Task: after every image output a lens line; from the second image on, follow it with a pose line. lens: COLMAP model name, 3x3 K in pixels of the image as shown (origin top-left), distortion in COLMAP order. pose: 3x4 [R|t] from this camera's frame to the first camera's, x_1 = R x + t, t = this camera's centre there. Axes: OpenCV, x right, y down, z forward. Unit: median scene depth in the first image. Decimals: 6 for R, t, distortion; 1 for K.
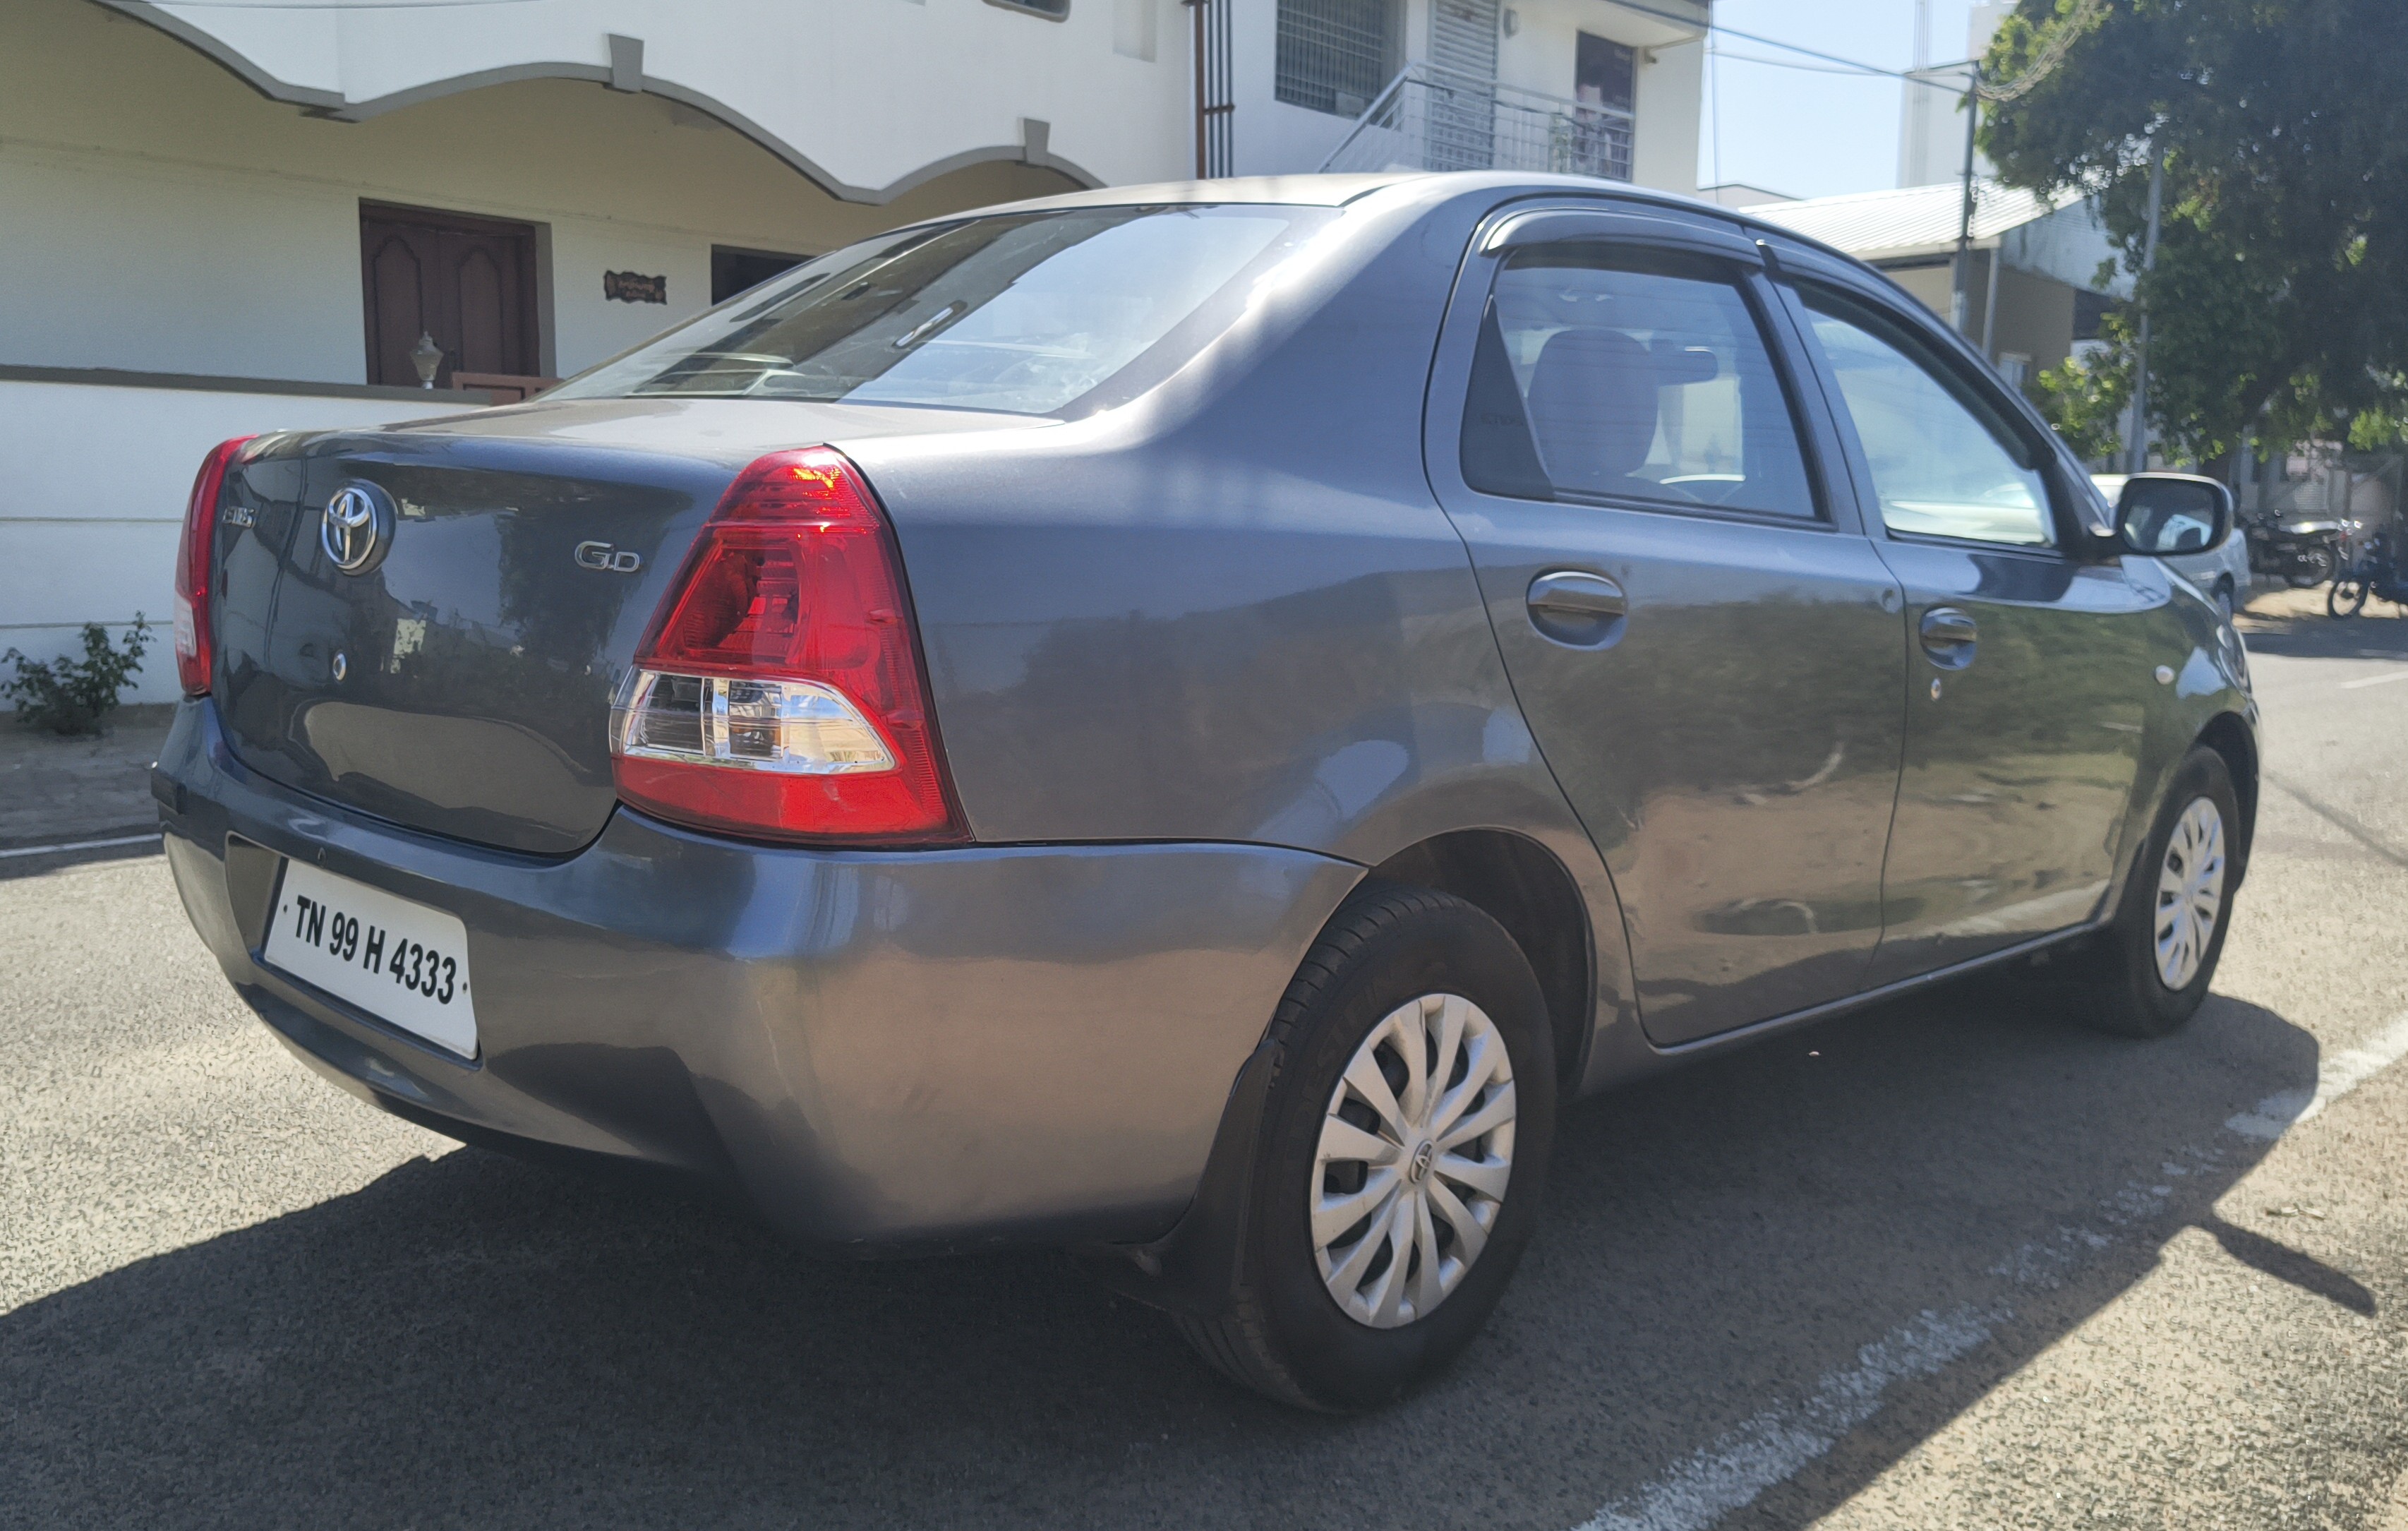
lens RADIAL K [[1883.9, 0, 1207.3], [0, 1883.9, 761.2], [0, 0, 1]] dist [0.000494, -0.001853]
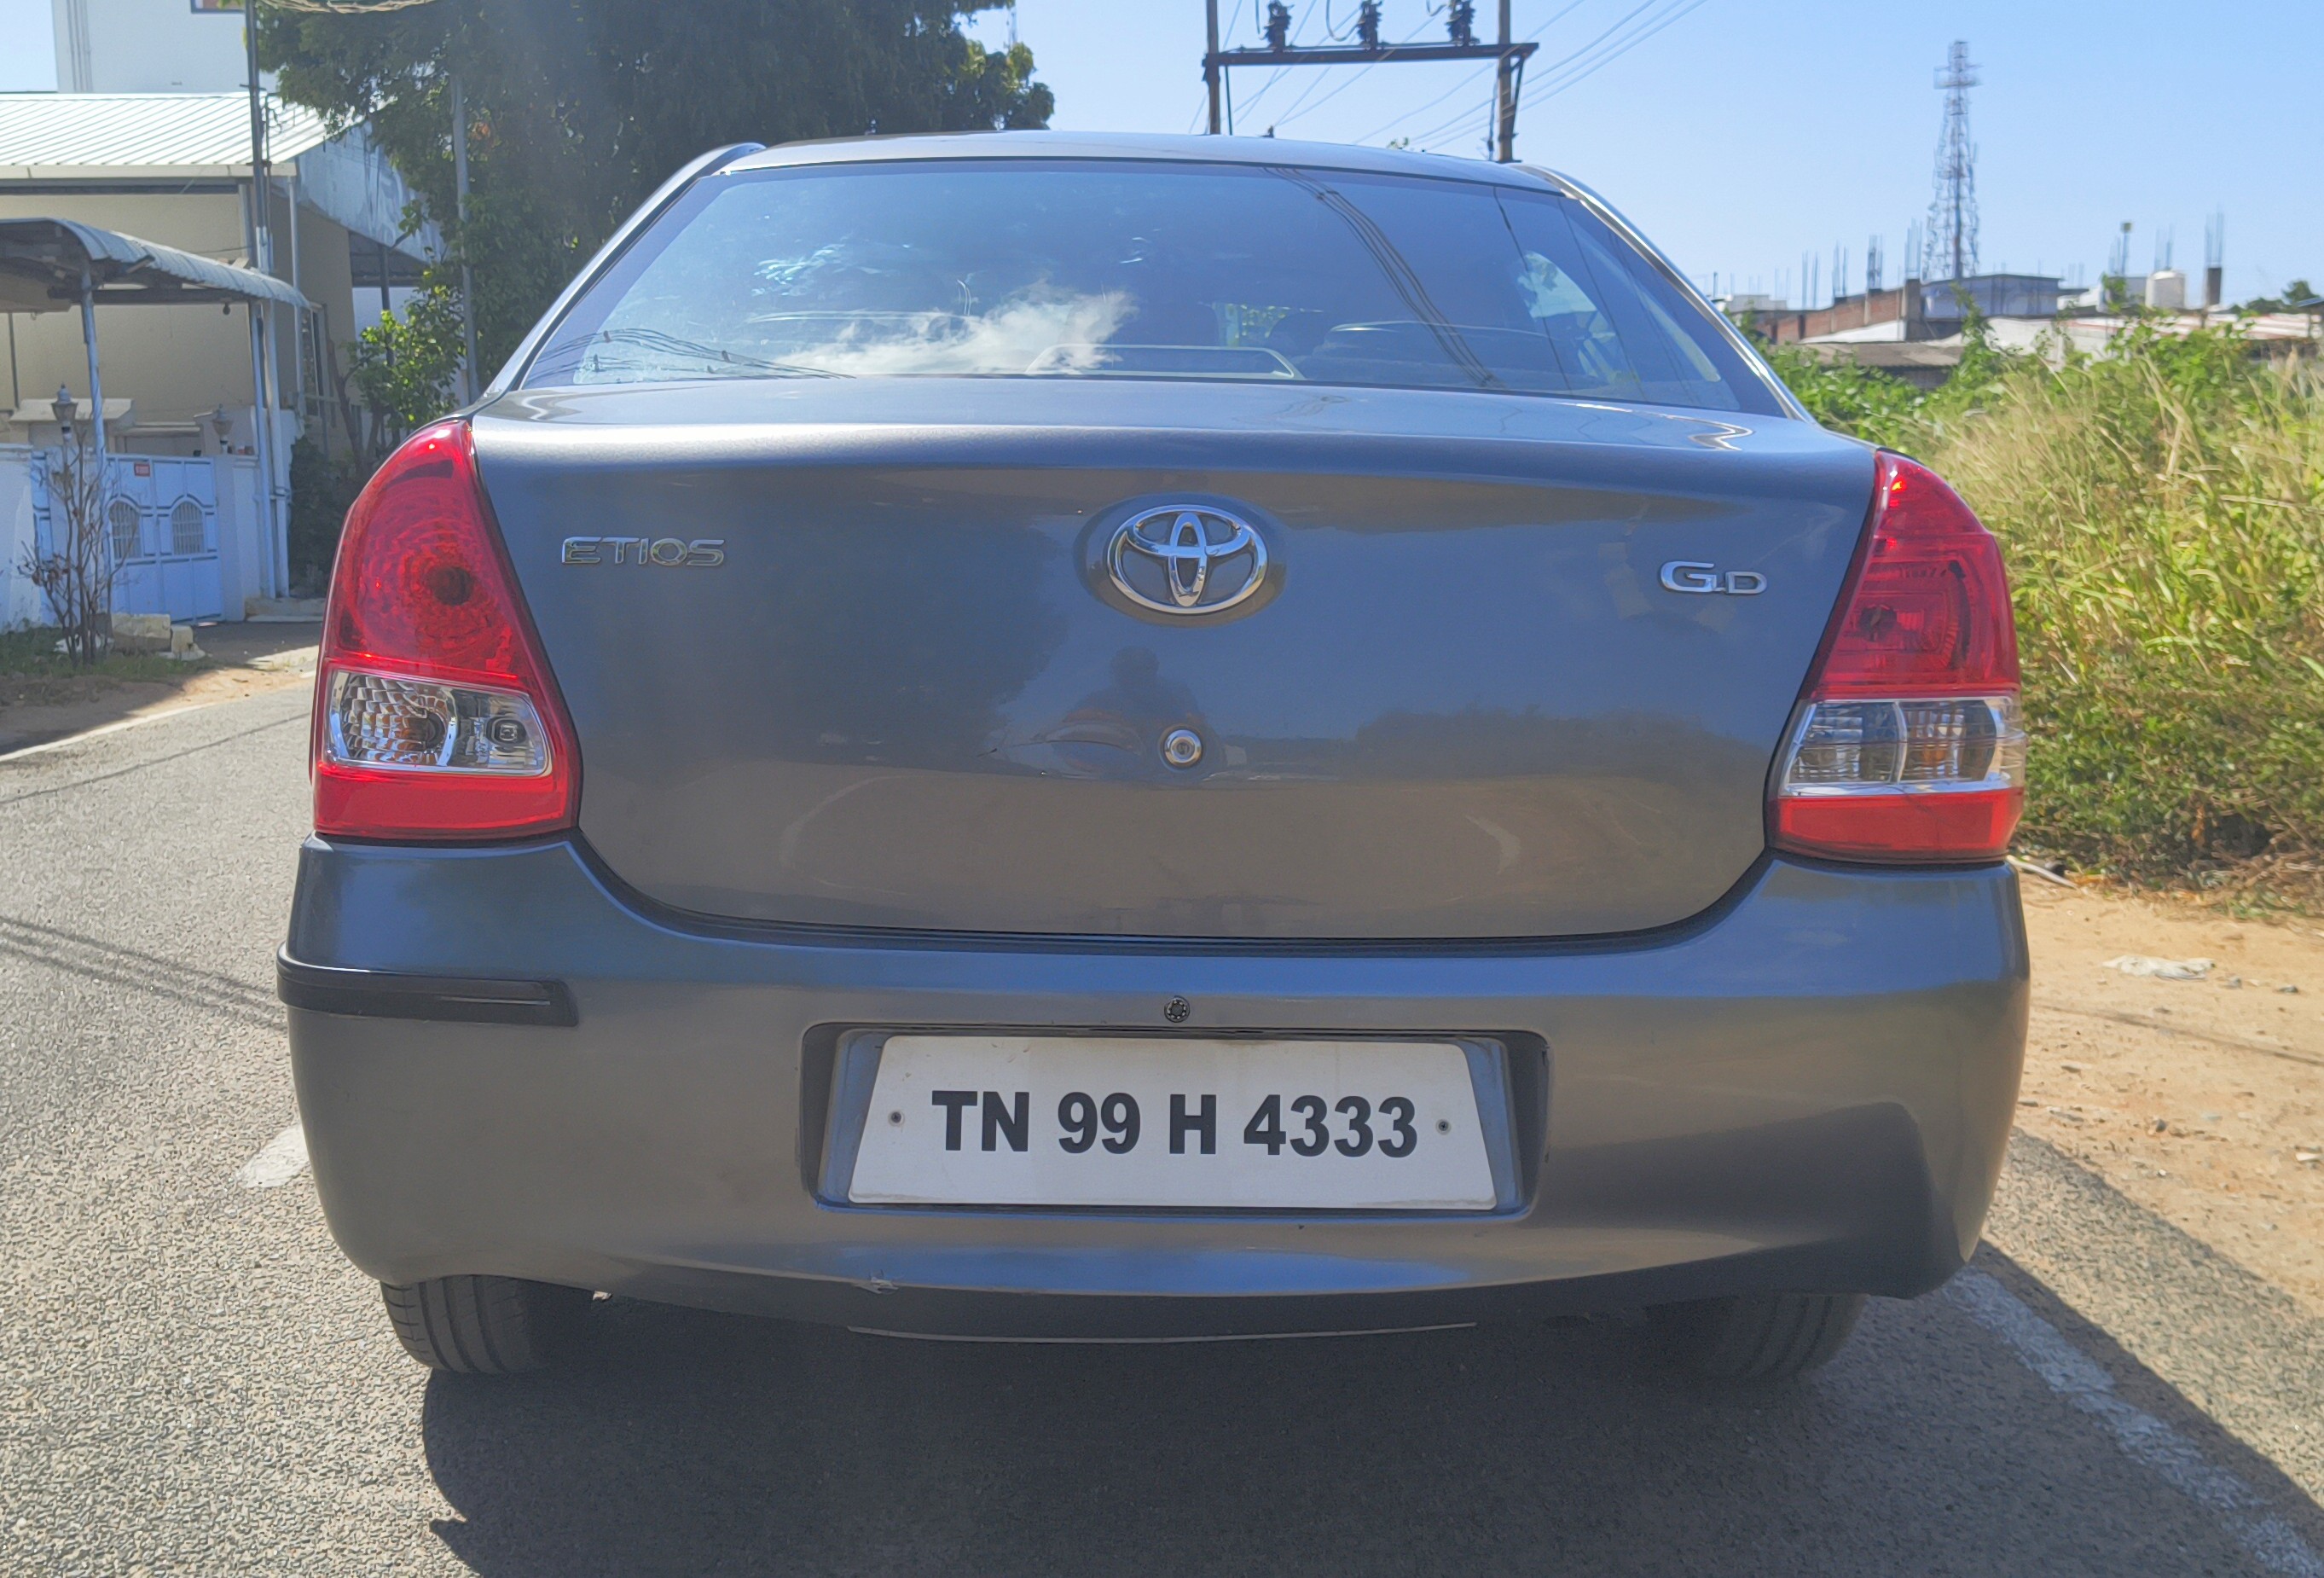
lens RADIAL K [[2164.3, 0, 1180.9], [0, 2164.3, 786.0], [0, 0, 1]] dist [0.008787, 0.000000]
pose [[0.700702, -0.106933, 0.705395, -0.997706], [0.100769, 0.993626, 0.050527, -0.072702], [-0.706302, 0.035678, 0.707011, 0.386056]]
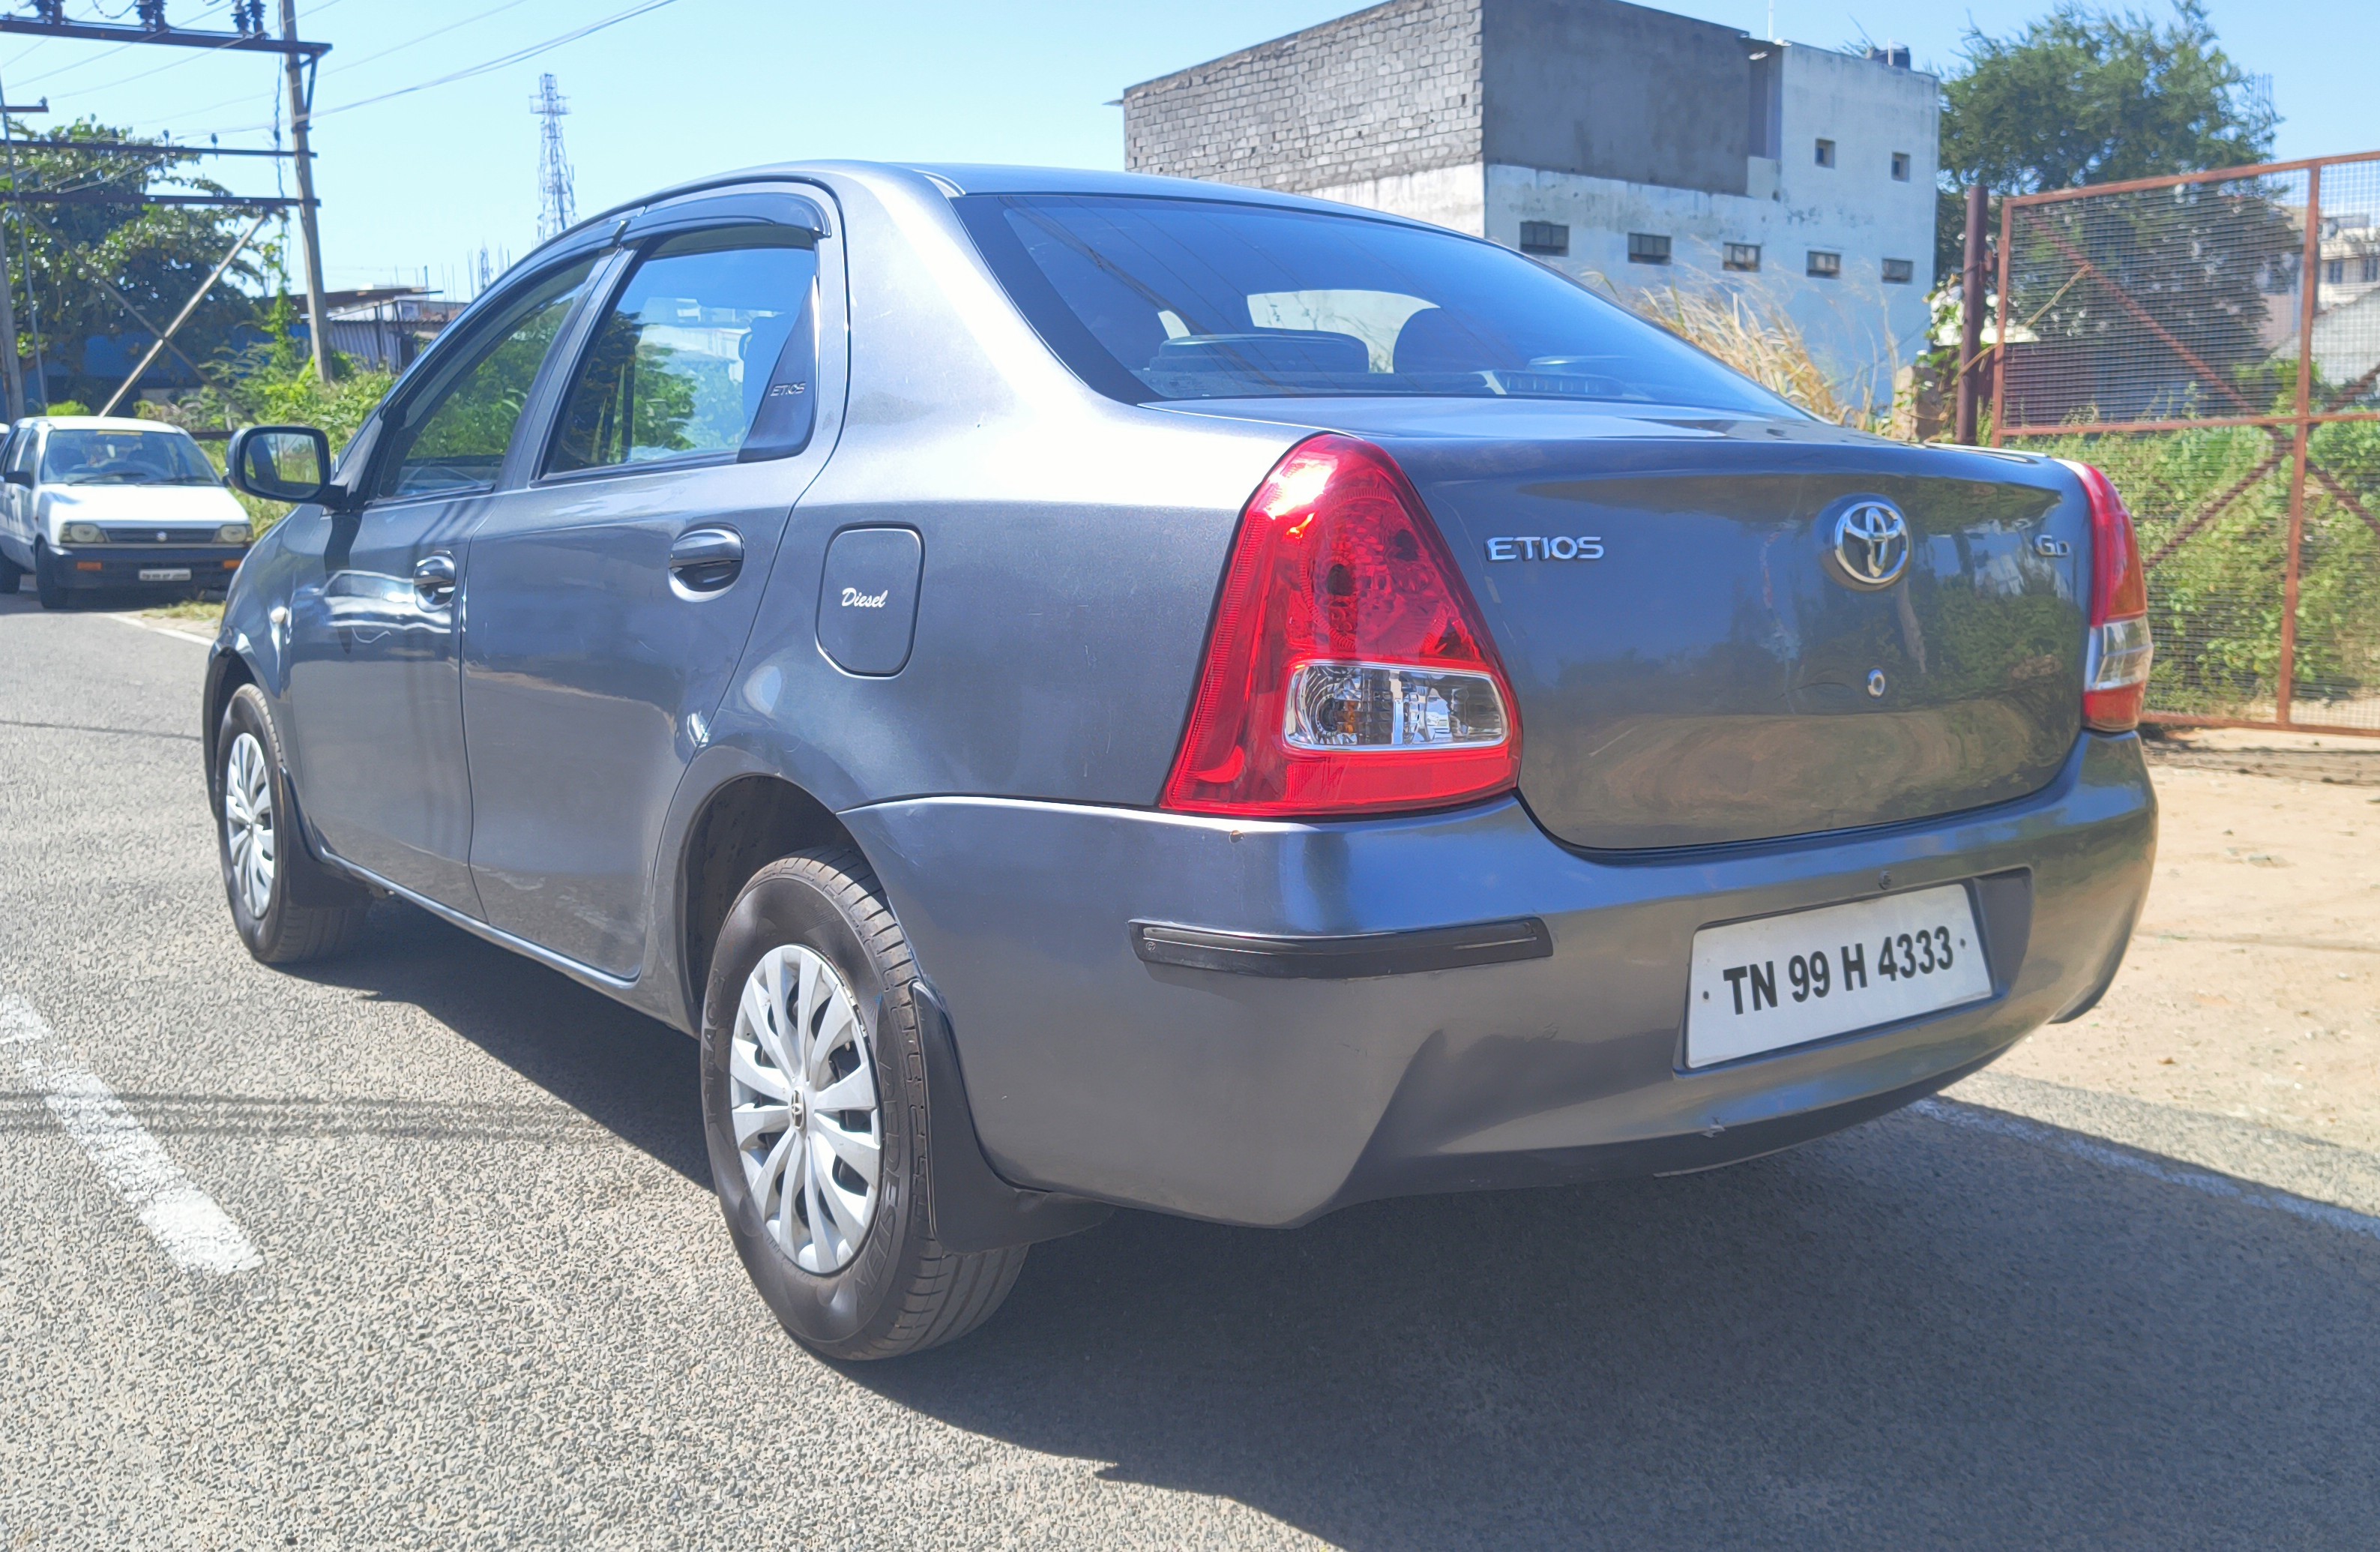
lens RADIAL K [[1897.2, 0, 1164.5], [0, 1897.2, 711.8], [0, 0, 1]] dist [0.013296, 0.004735]
pose [[0.213390, -0.141053, 0.966731, -1.407504], [0.138165, 0.983934, 0.113066, -0.185129], [-0.967148, 0.109442, 0.229450, 1.070586]]
